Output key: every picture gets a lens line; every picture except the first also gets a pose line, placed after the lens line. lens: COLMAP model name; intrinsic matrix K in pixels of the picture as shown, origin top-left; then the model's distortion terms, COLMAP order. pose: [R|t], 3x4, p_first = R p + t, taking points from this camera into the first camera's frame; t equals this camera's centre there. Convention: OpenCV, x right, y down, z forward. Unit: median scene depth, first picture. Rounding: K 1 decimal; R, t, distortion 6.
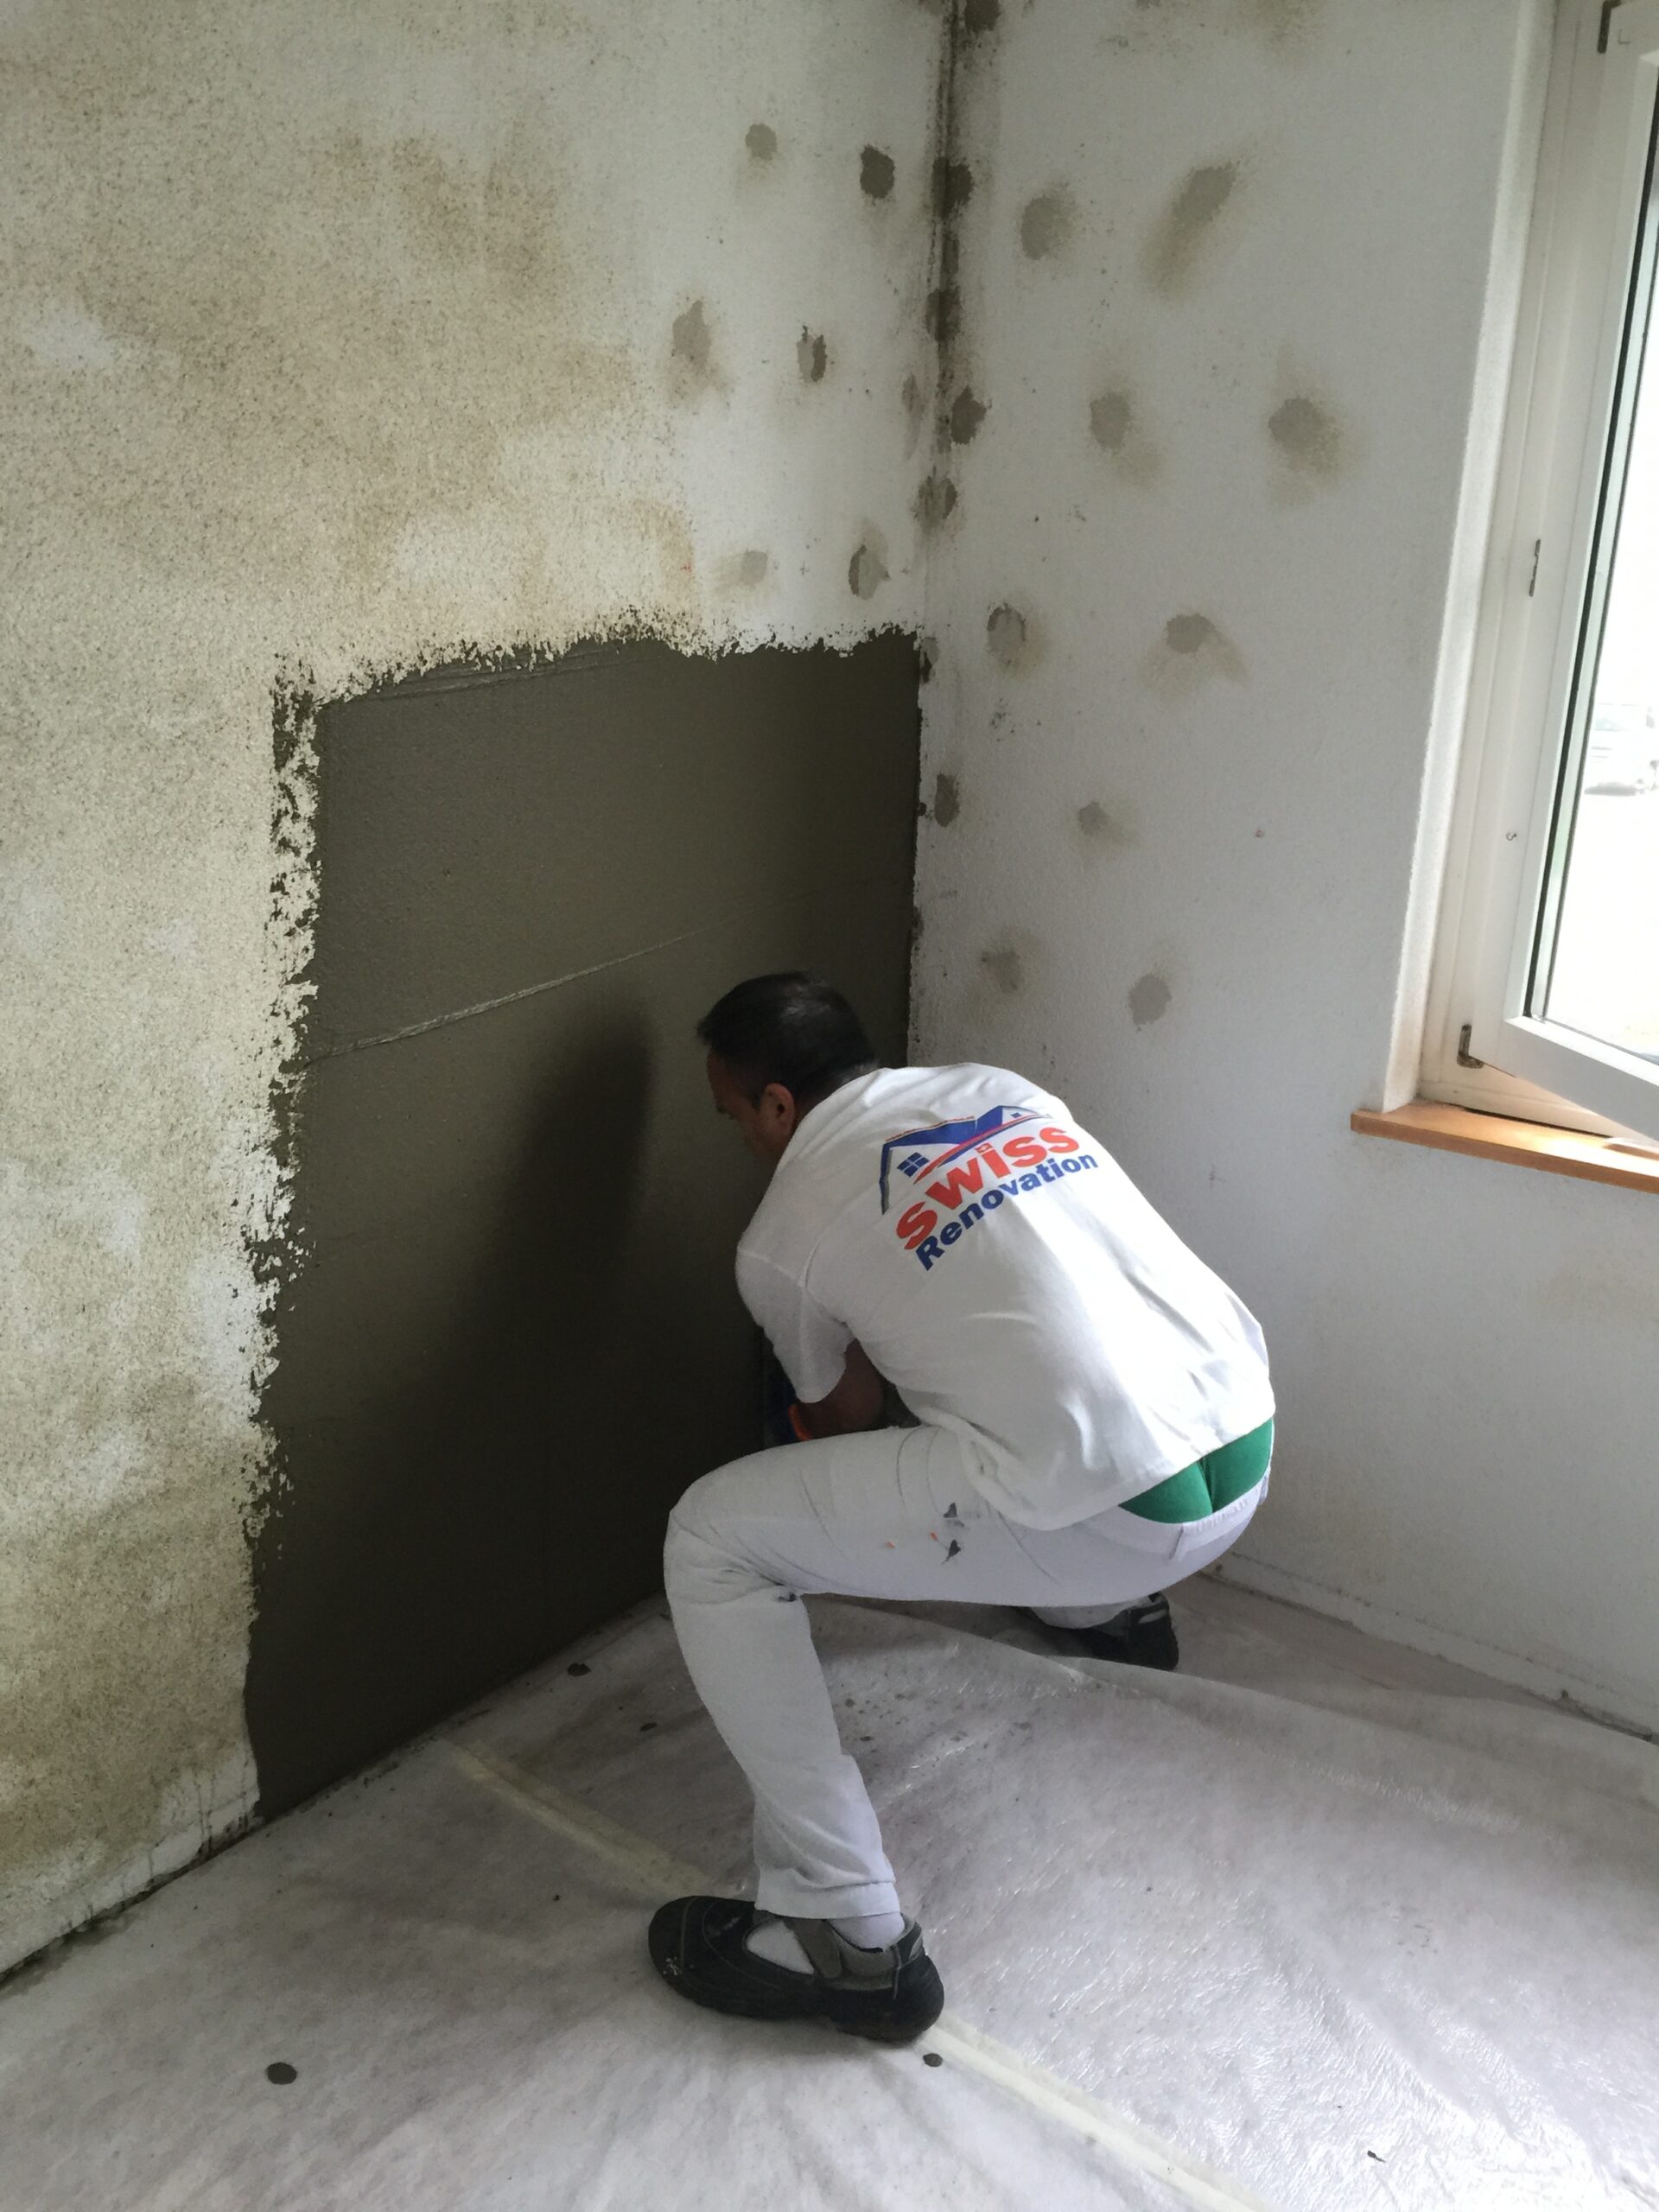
lens RADIAL K [[1882.3, 0, 842.0], [0, 1882.3, 1102.7], [0, 0, 1]] dist [0.080527, -0.102856]
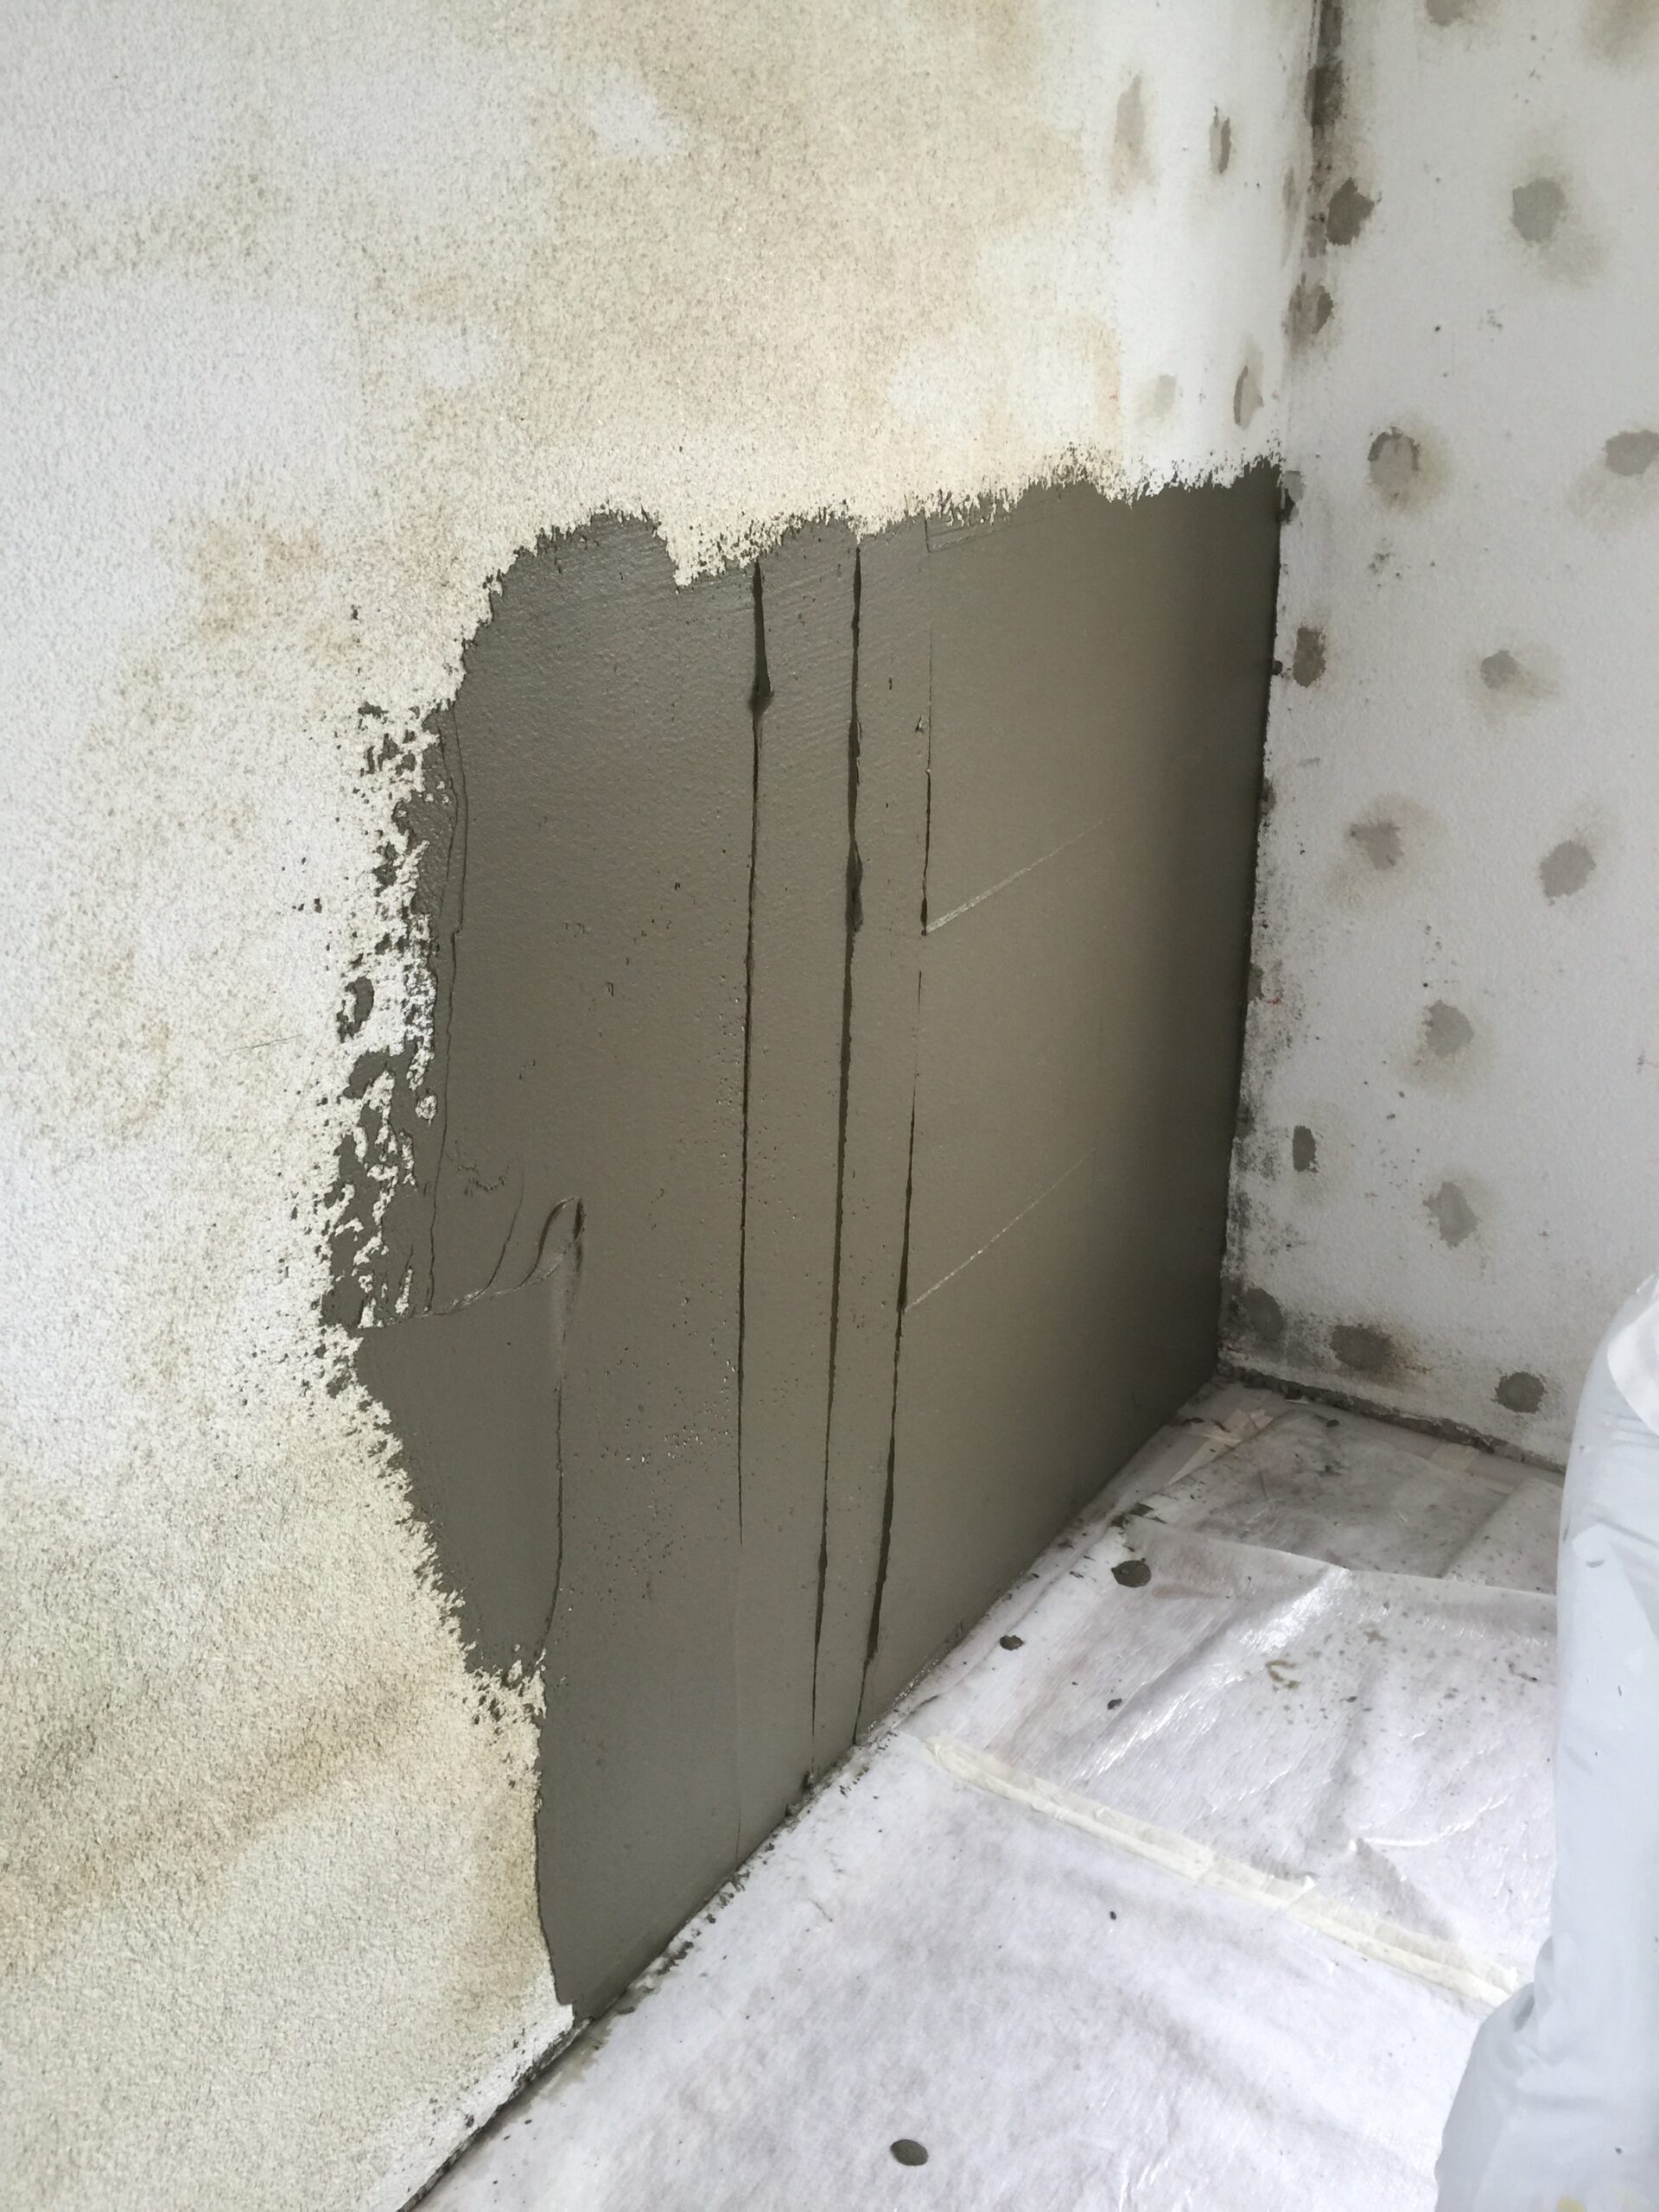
lens RADIAL K [[1882.3, 0, 845.4], [0, 1882.3, 1092.7], [0, 0, 1]] dist [0.080527, -0.102856]
pose [[0.996818, -0.055172, 0.057525, -0.302598], [0.051399, 0.996553, 0.065119, -0.031849], [-0.060919, -0.061955, 0.996218, 0.136839]]
